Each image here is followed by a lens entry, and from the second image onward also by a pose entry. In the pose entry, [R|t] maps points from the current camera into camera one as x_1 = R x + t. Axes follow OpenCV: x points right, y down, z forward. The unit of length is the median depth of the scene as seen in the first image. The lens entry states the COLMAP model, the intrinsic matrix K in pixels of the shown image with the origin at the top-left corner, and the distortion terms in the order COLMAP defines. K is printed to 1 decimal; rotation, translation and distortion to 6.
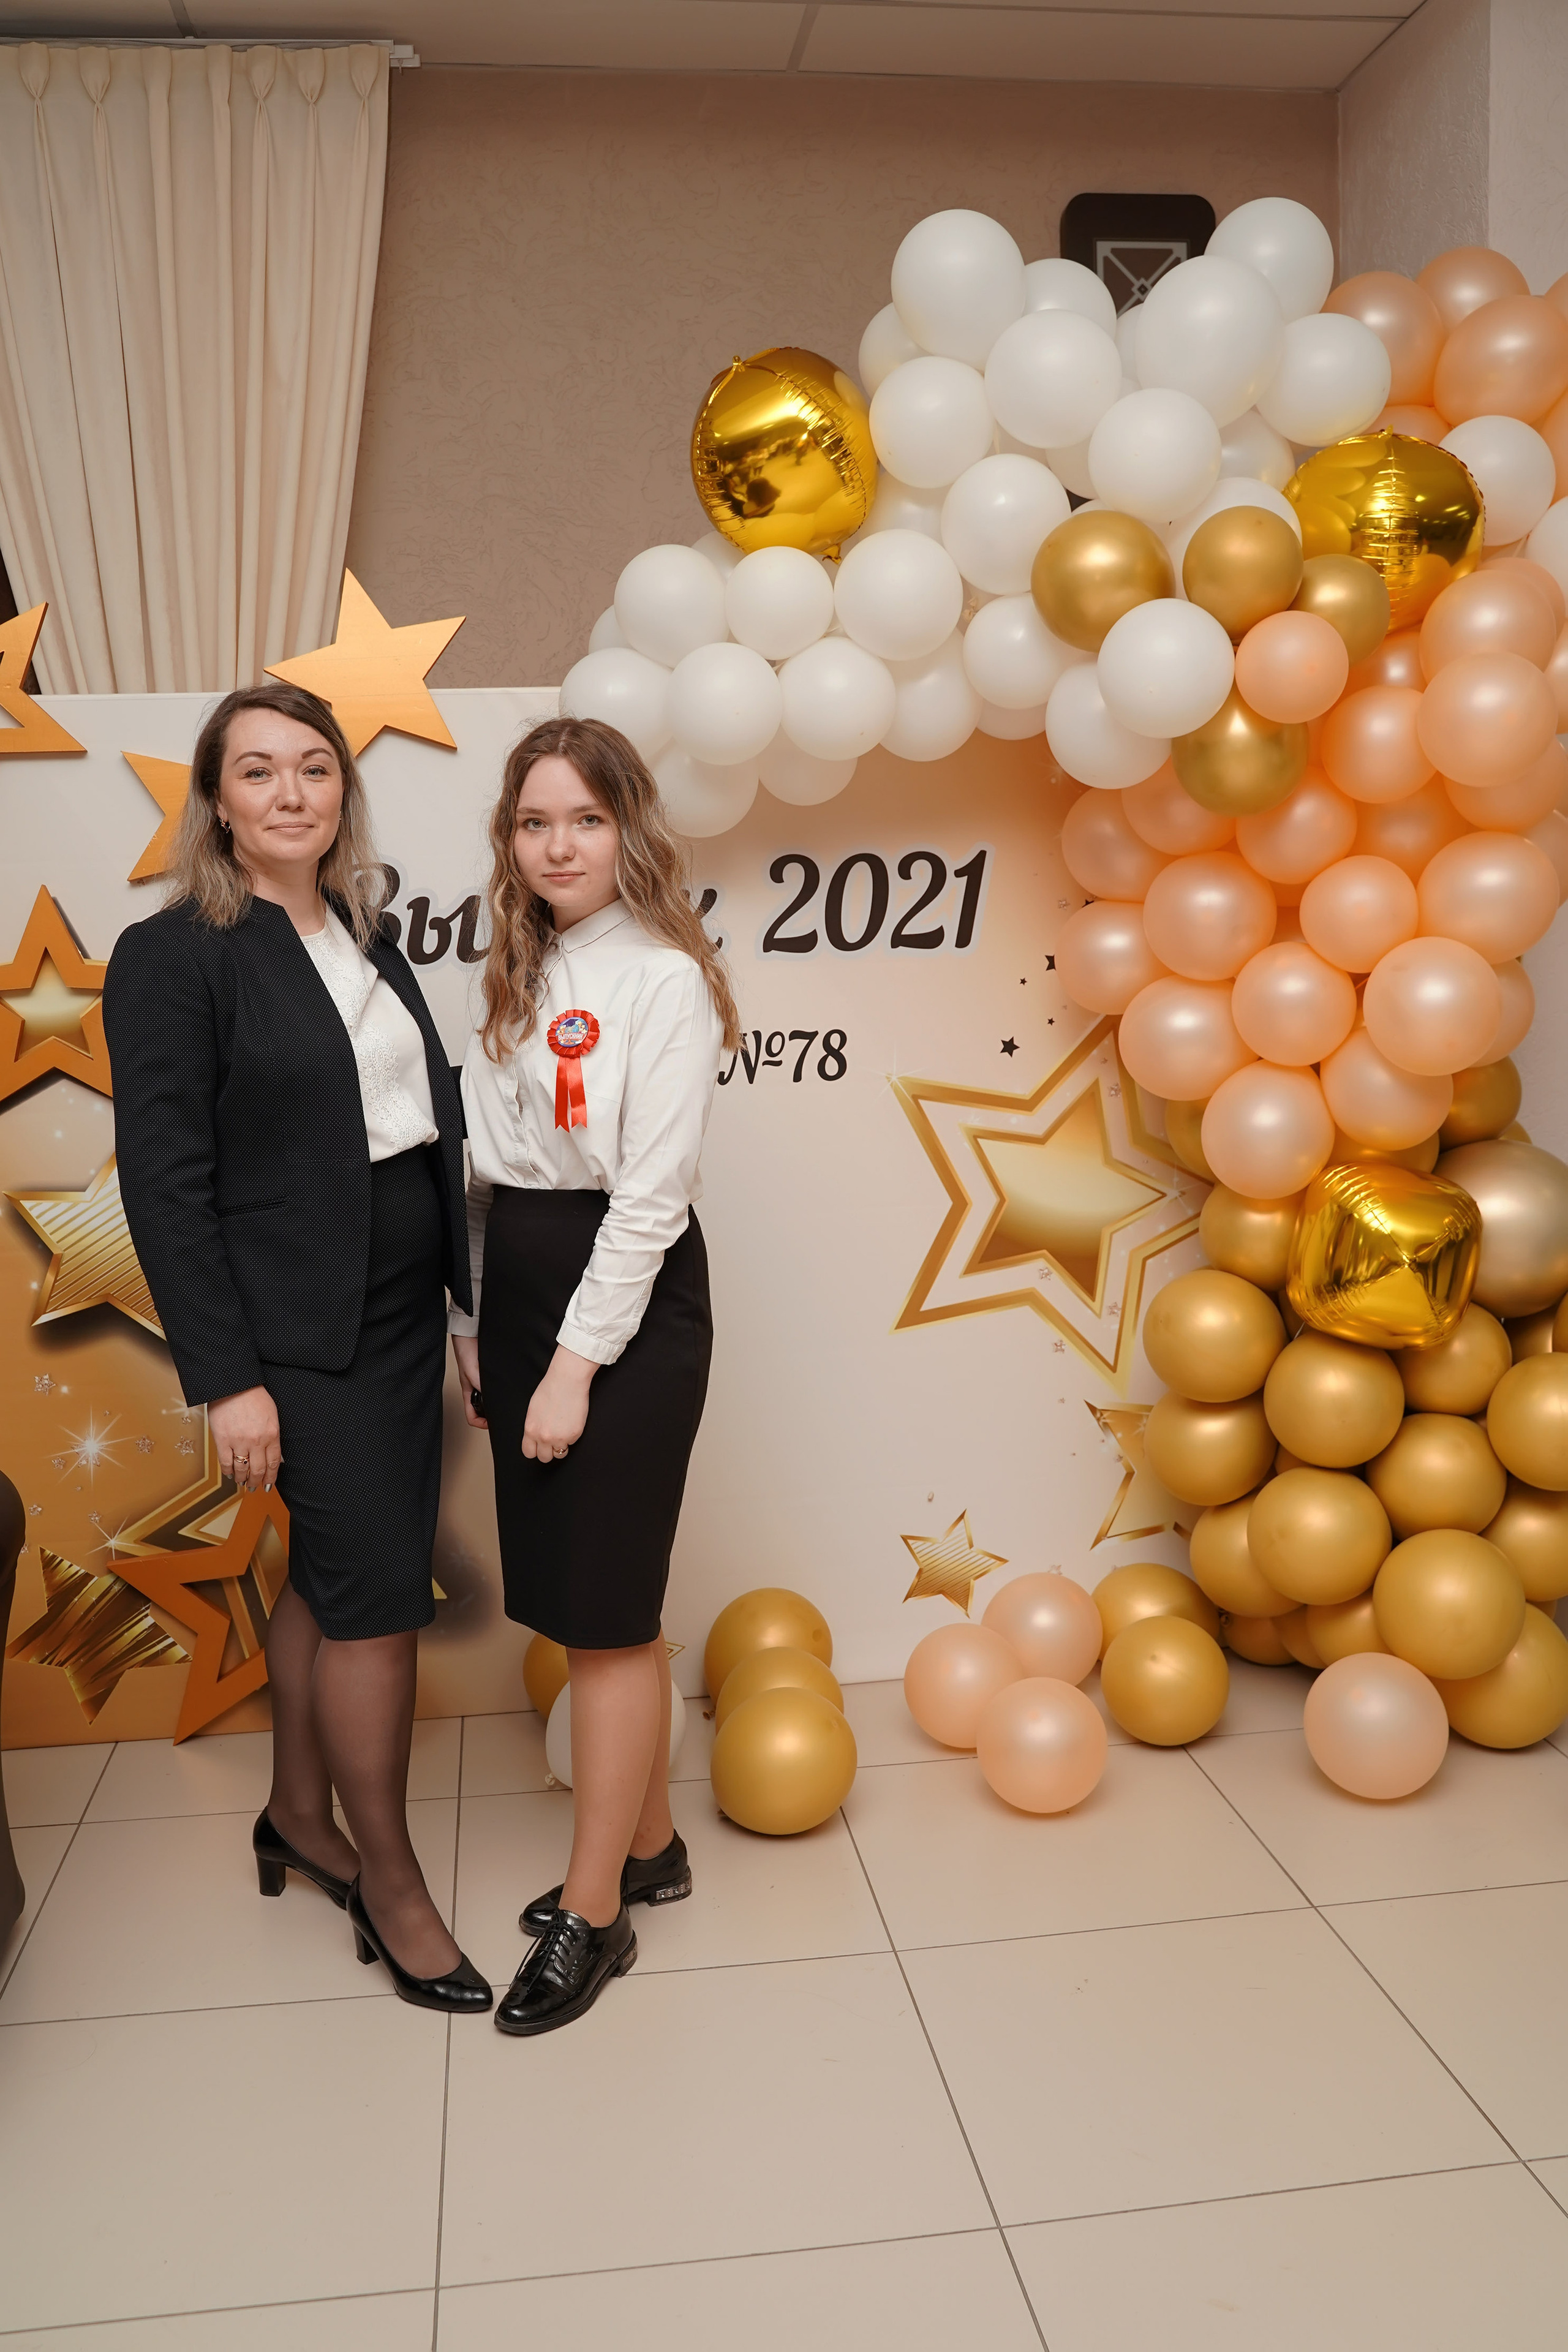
lens RADIAL K [[2025.0, 0, 774.8], [0, 2025.0, 1180.9], [0, 0, 1]] dist [-0.103365, 0.099712]
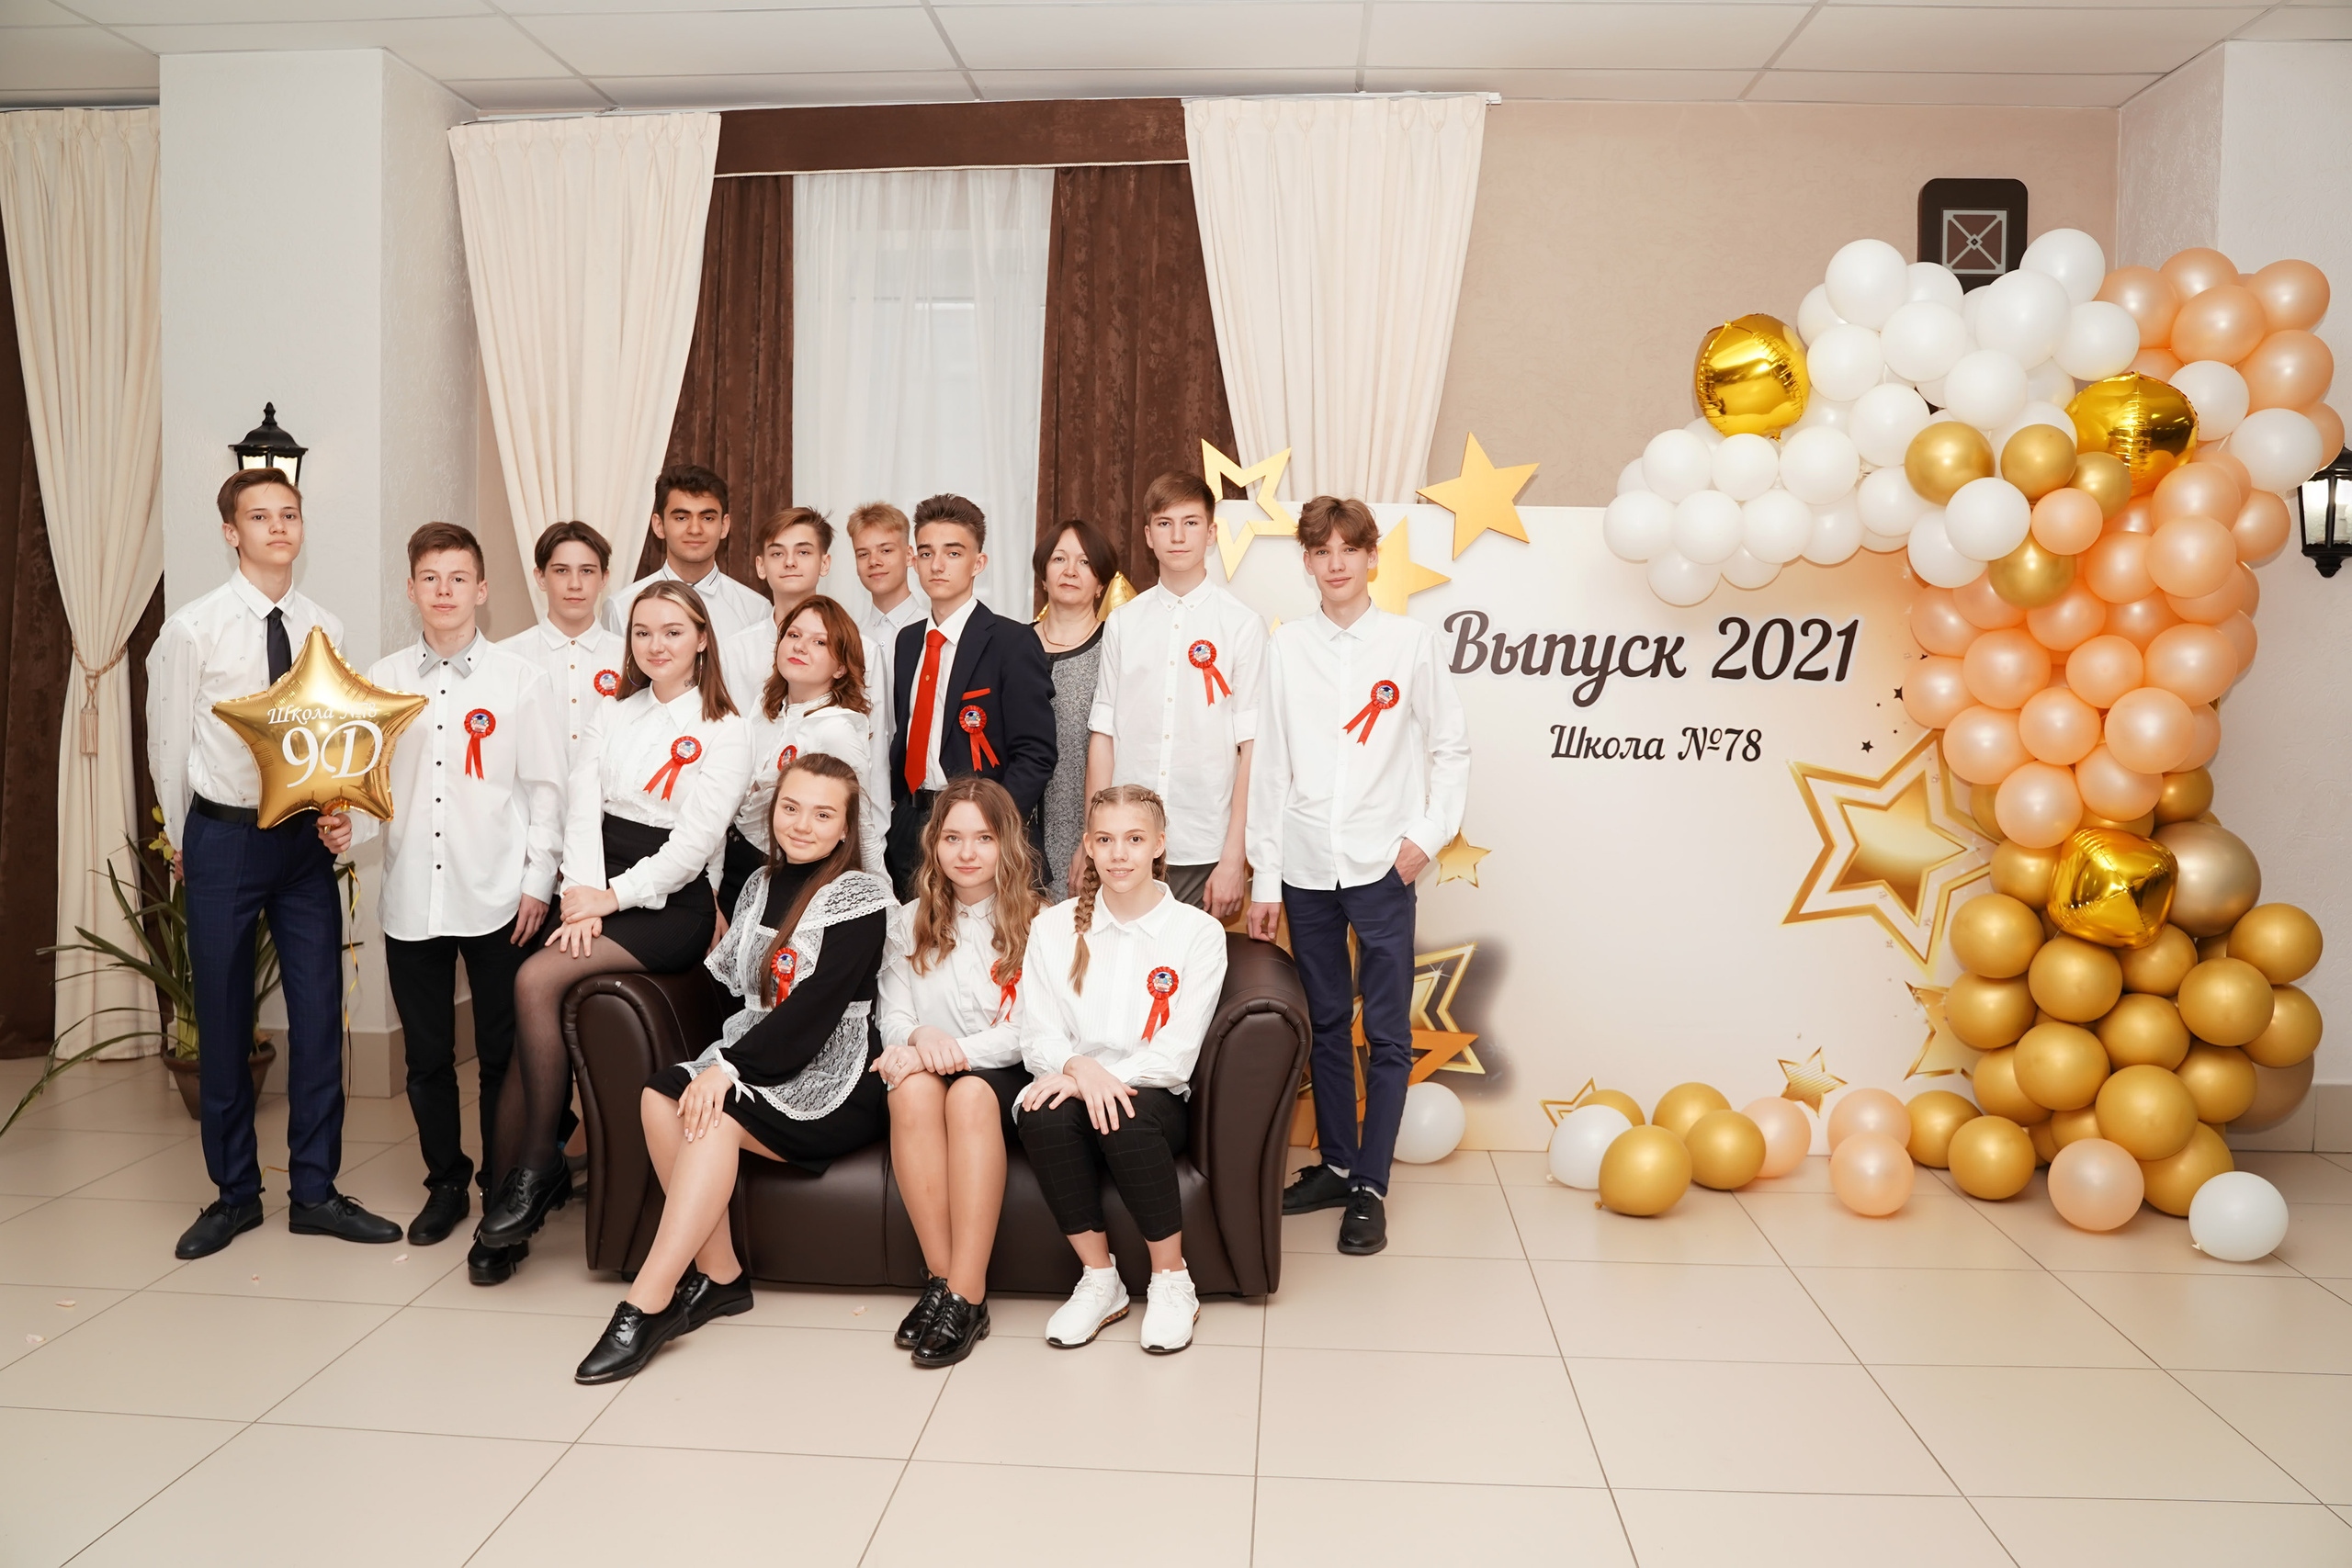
lens RADIAL K [[1907.4, 0, 1176.0], [0, 1907.4, 784.0], [0, 0, 1]] dist [-0.120432, 0.097108]
pose [[0.979713, 0.056938, -0.192147, -0.130846], [-0.067347, 0.996571, -0.048076, 0.070744], [0.188751, 0.060041, 0.980188, -0.536022]]
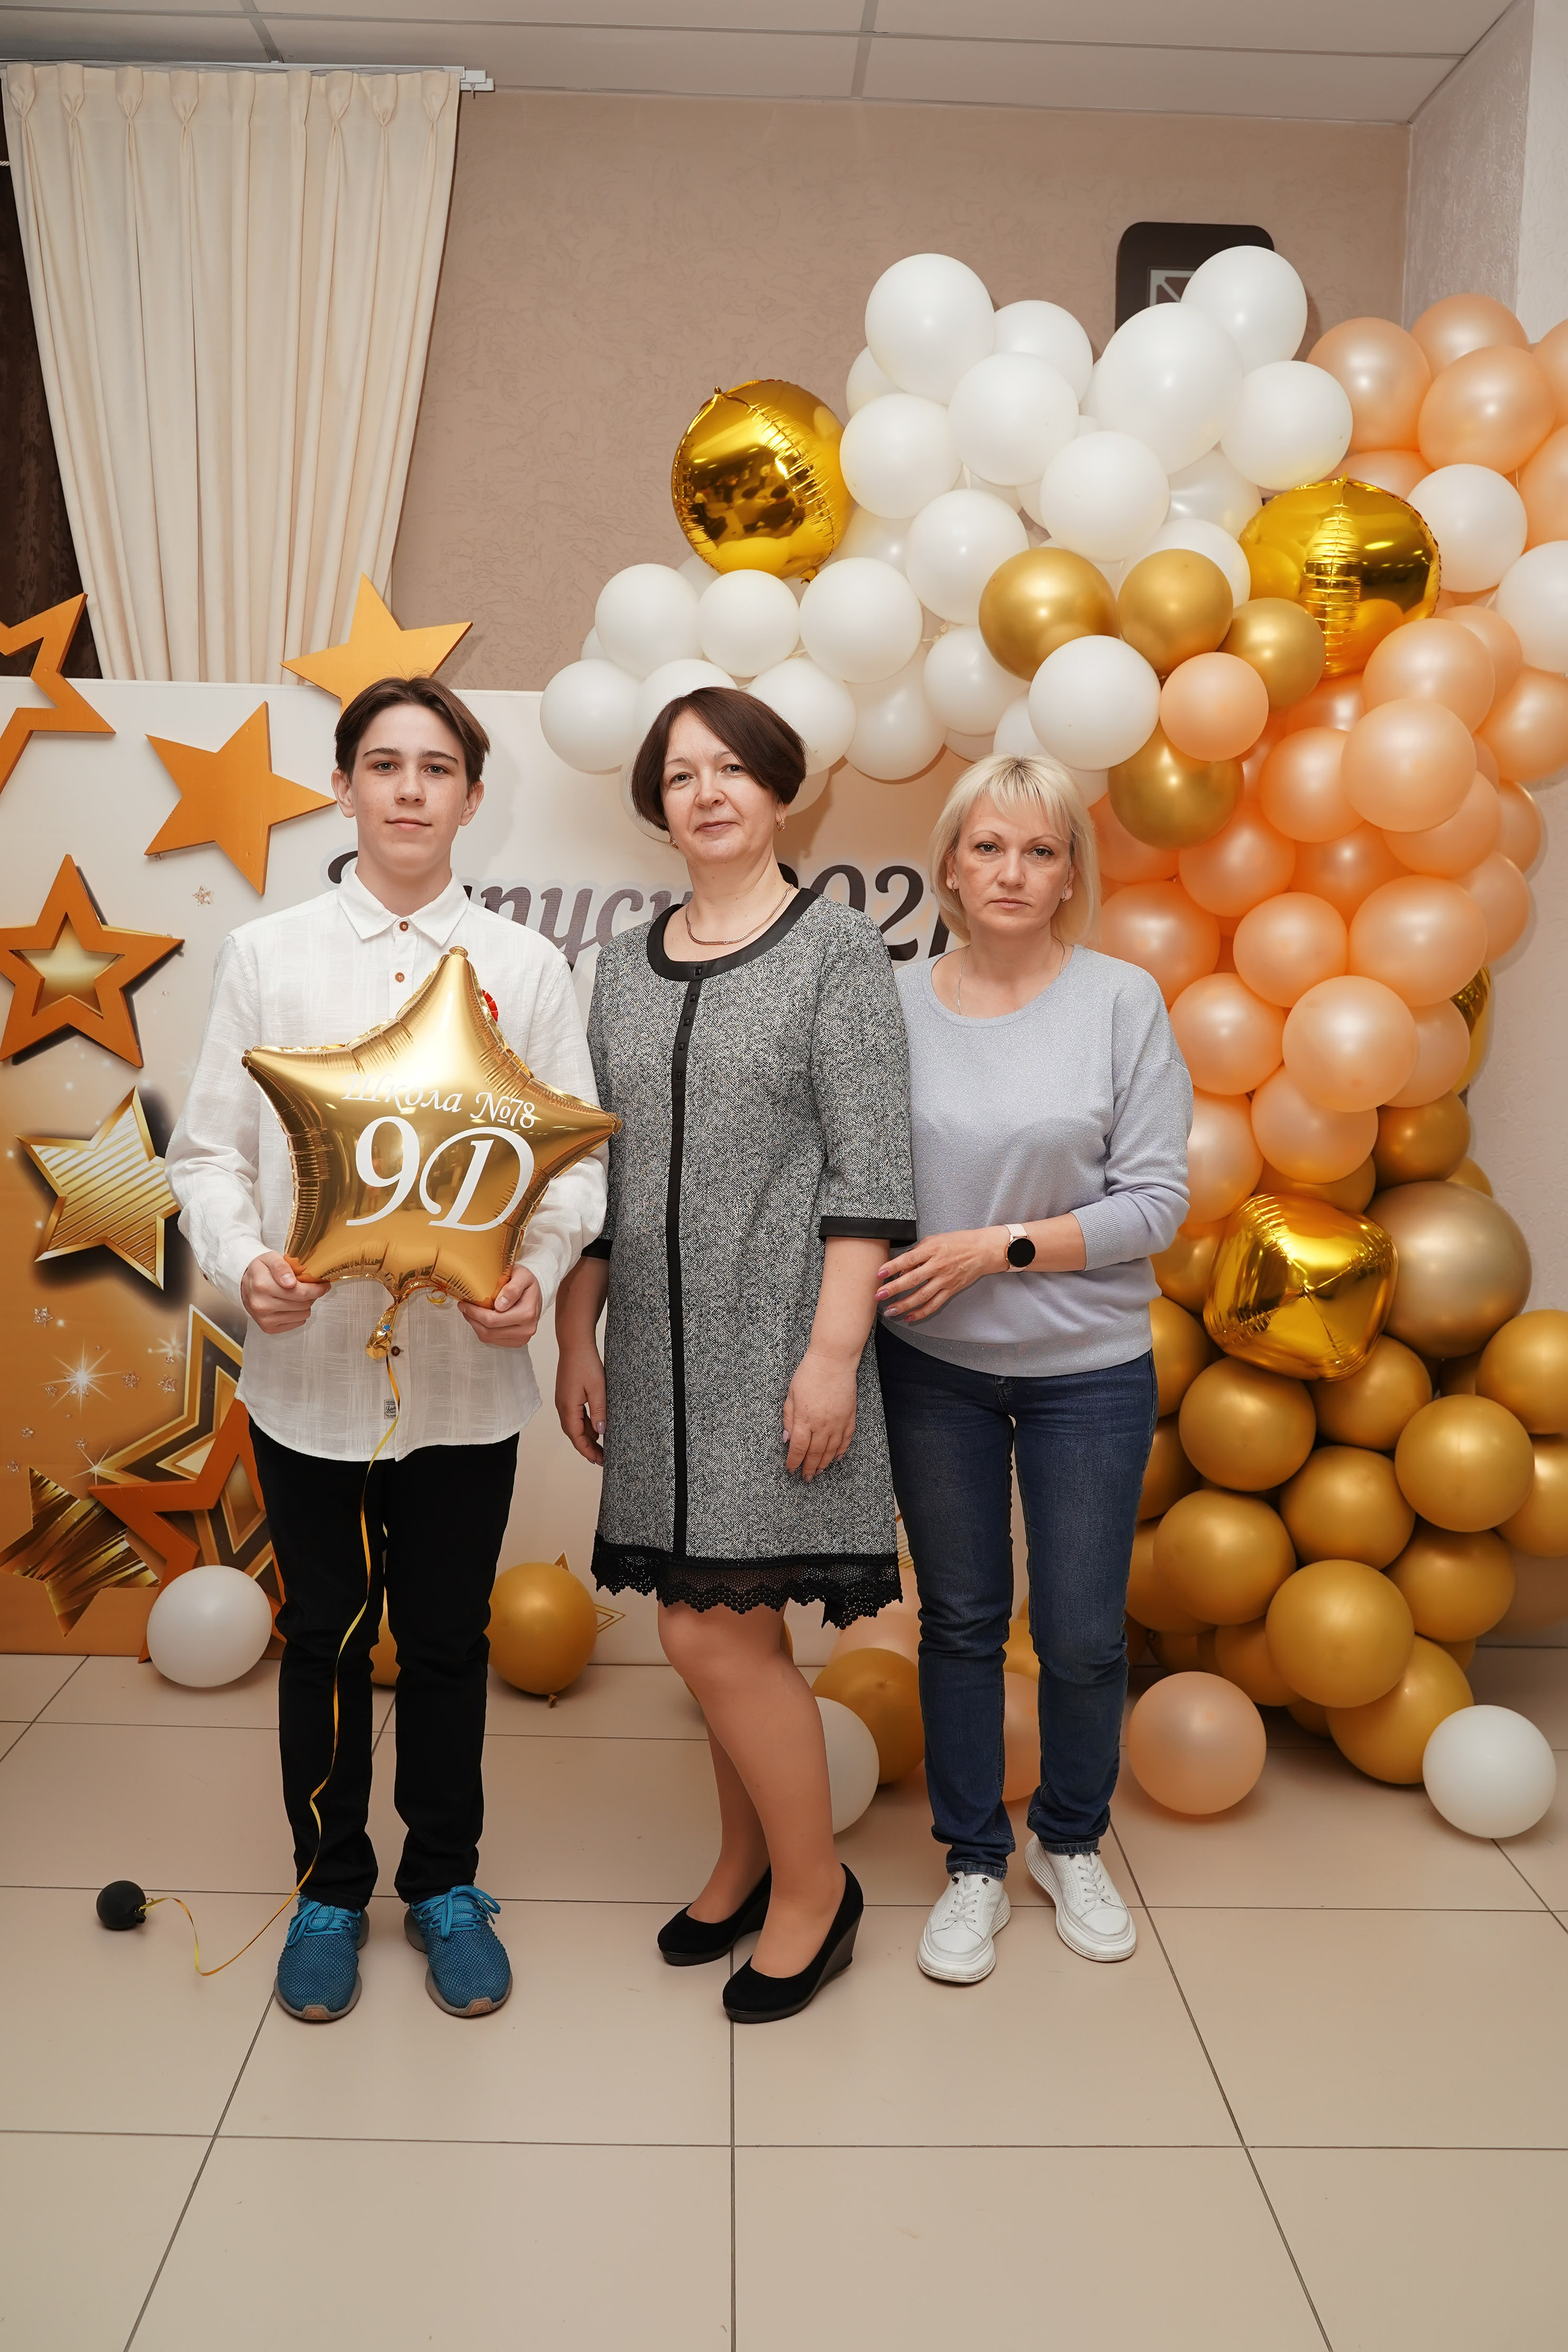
lens RADIAL K [[2092.4, 0, 772.2], [0, 2092.4, 1180.4], [0, 0, 1]] dist [-0.093037, 0.100323]
pose [[0.992575, 0.067418, -0.101240, 0.131493], [-0.067689, 0.997706, 0.000758, 0.000971], [0.101059, 0.006101, 0.994862, -0.070646]]
